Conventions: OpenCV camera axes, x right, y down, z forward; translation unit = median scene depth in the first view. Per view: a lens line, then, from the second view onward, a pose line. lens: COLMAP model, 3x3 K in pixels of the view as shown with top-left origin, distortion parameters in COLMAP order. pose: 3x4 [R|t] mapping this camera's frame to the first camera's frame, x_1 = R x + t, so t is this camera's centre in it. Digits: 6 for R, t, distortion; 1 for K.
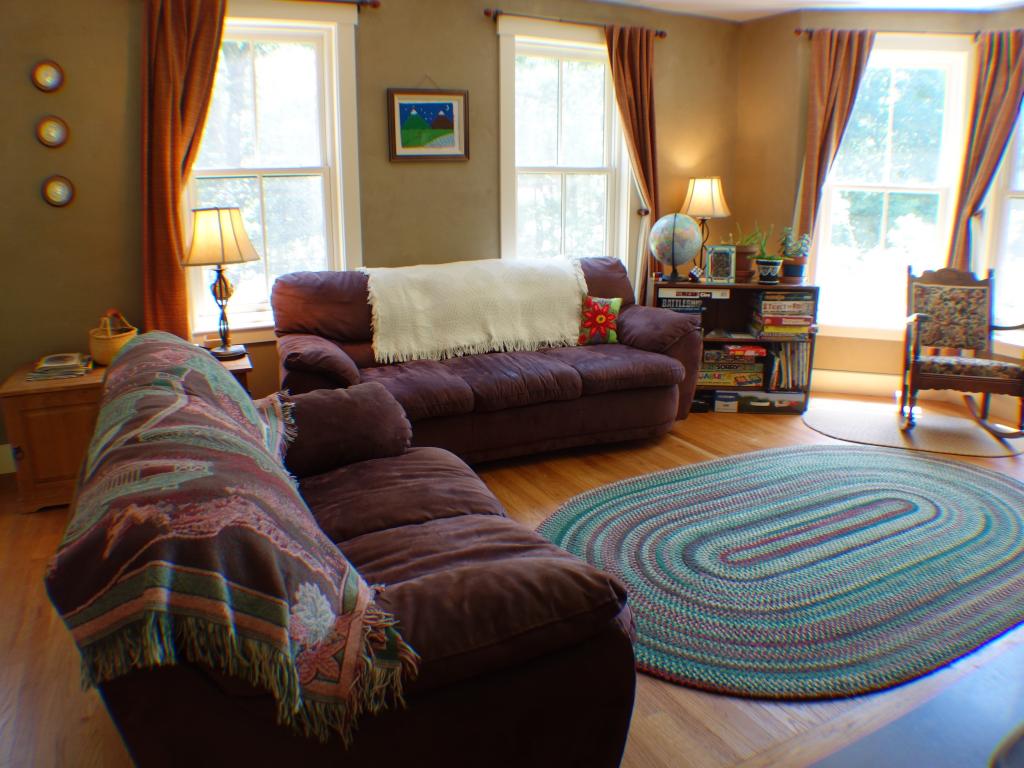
lens RADIAL K [[748.0, 0, 512.0], [0, 748.0, 384.0], [0, 0, 1]] dist [-0.147479, 0.014756]
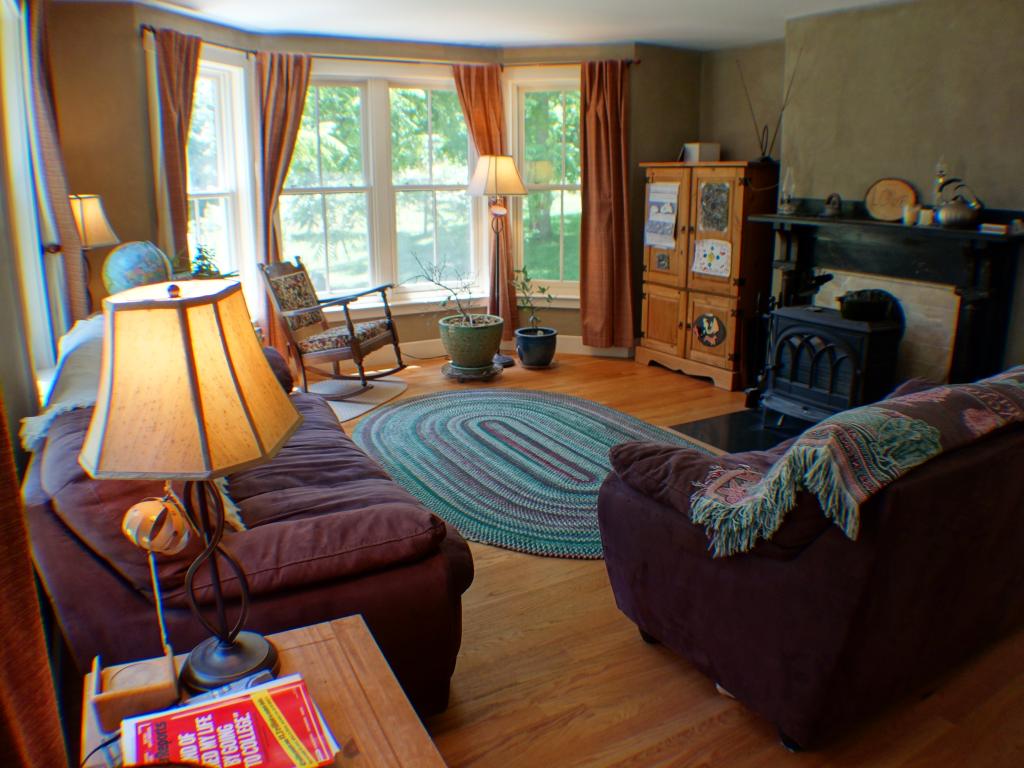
lens RADIAL K [[748.0, 0, 512.0], [0, 748.0, 384.0], [0, 0, 1]] dist [-0.147479, 0.014756]
pose [[-0.048313, -0.260385, 0.964295, -0.797486], [0.262613, 0.928145, 0.263781, -0.261287], [-0.963691, 0.265980, 0.023539, 0.893116]]
